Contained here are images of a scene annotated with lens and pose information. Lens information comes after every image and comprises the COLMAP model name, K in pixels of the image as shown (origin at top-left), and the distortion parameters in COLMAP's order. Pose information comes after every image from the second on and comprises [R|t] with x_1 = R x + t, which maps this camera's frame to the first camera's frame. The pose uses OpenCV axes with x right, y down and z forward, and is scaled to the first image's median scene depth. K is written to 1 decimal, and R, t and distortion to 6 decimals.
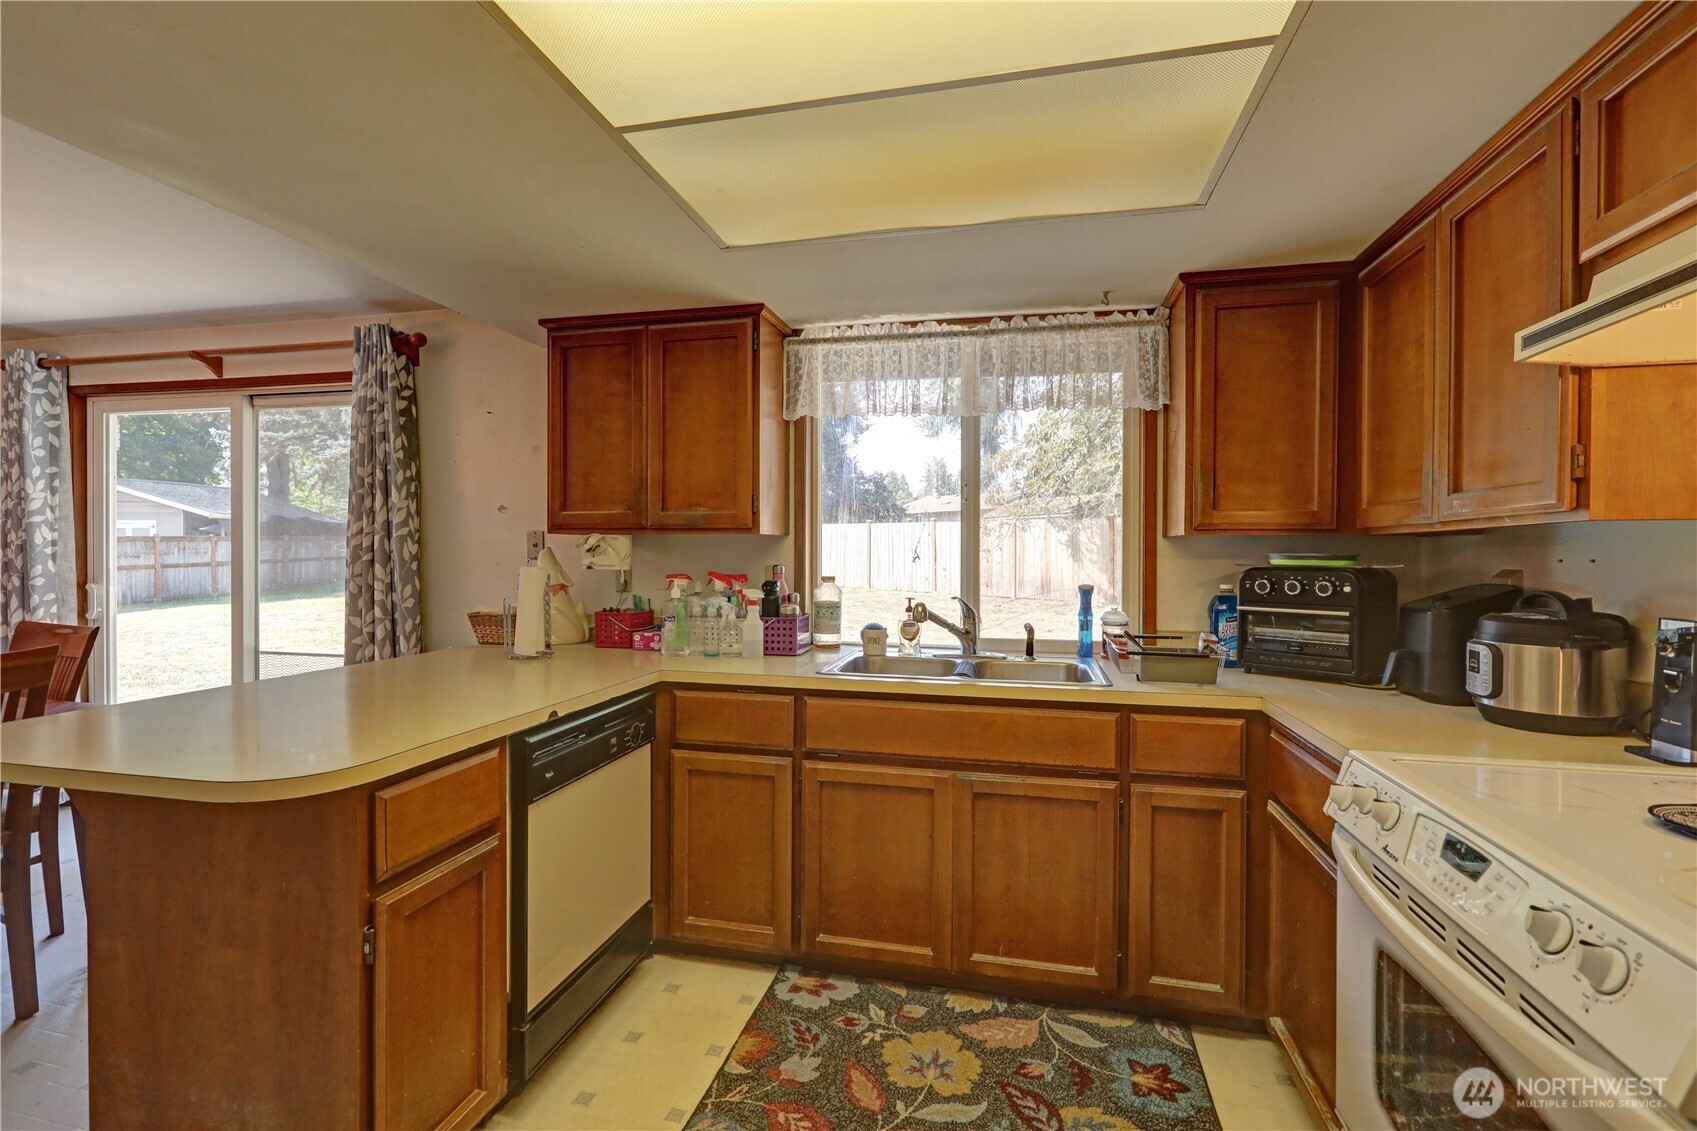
lens RADIAL K [[768.6, 0, 839.9], [0, 768.6, 561.7], [0, 0, 1]] dist [-0.000880, 0.000321]
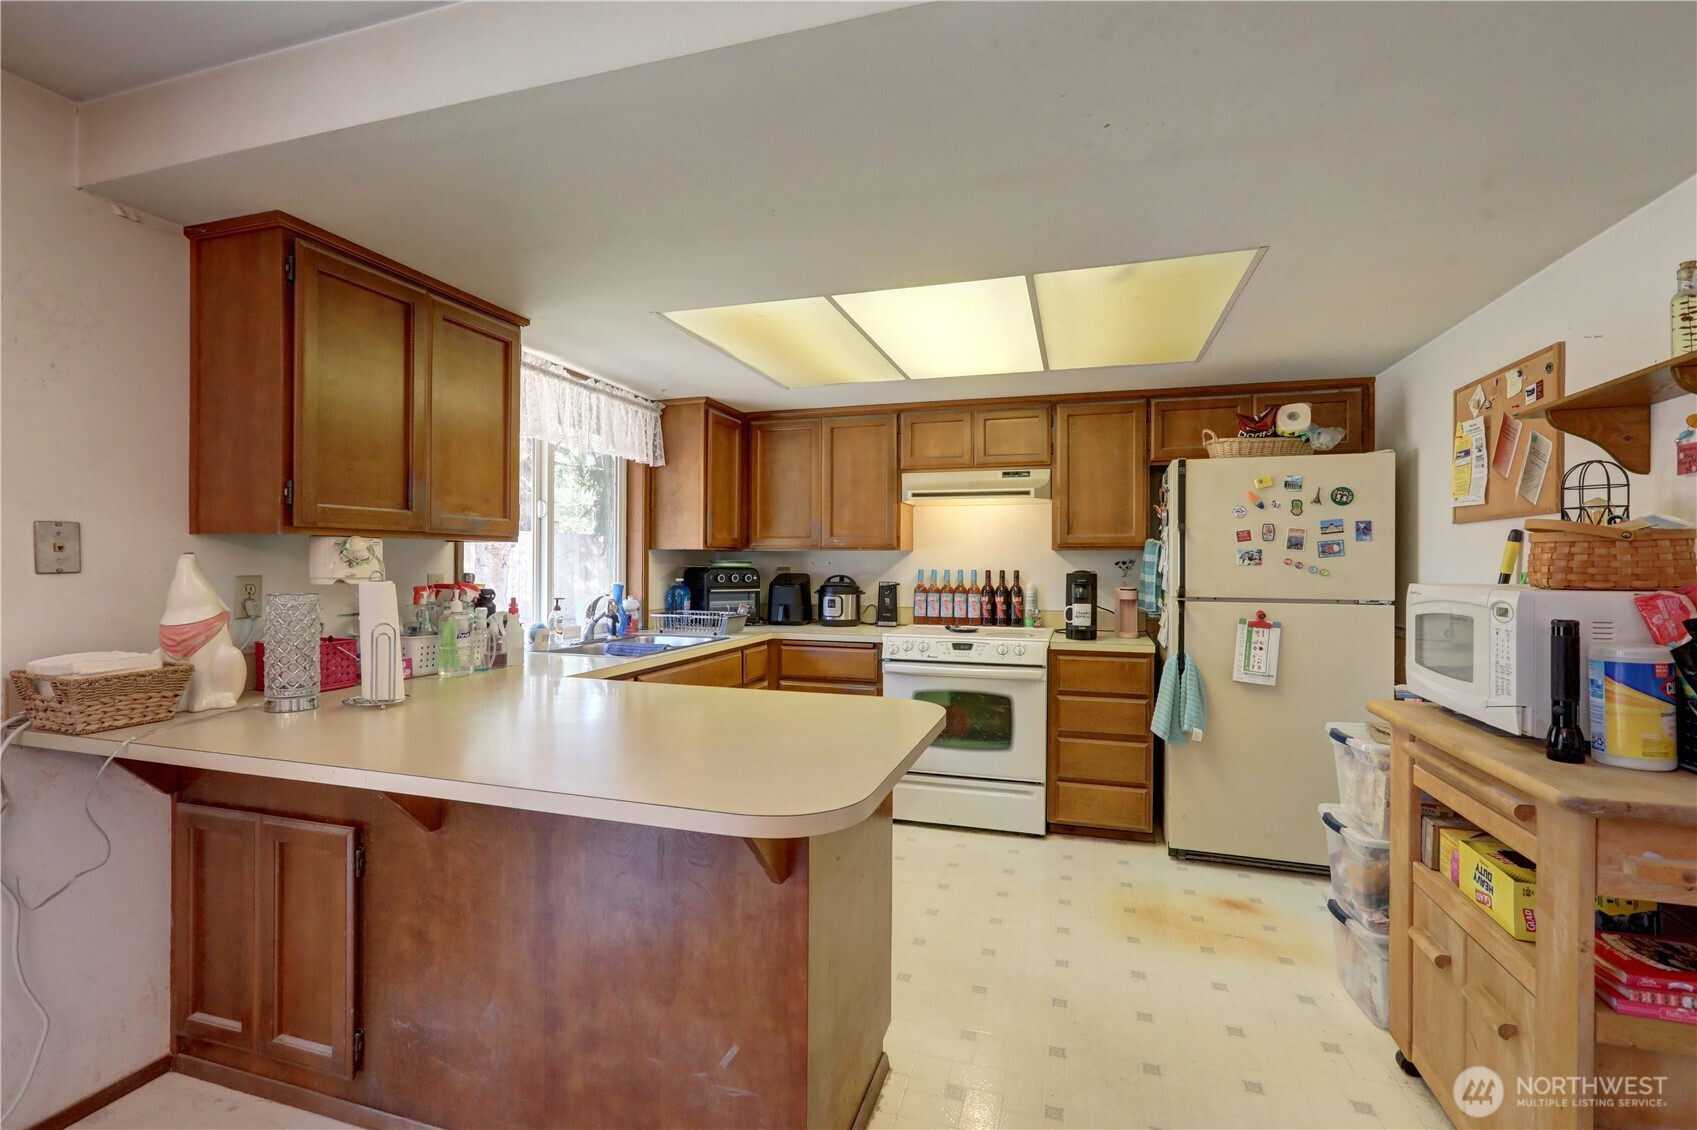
lens RADIAL K [[768.6, 0, 839.9], [0, 768.6, 561.2], [0, 0, 1]] dist [-0.000880, 0.000321]
pose [[0.073220, -0.005525, 0.997300, -1.069359], [0.006031, 0.999969, 0.005097, -0.013867], [-0.997298, 0.005641, 0.073251, 0.496501]]
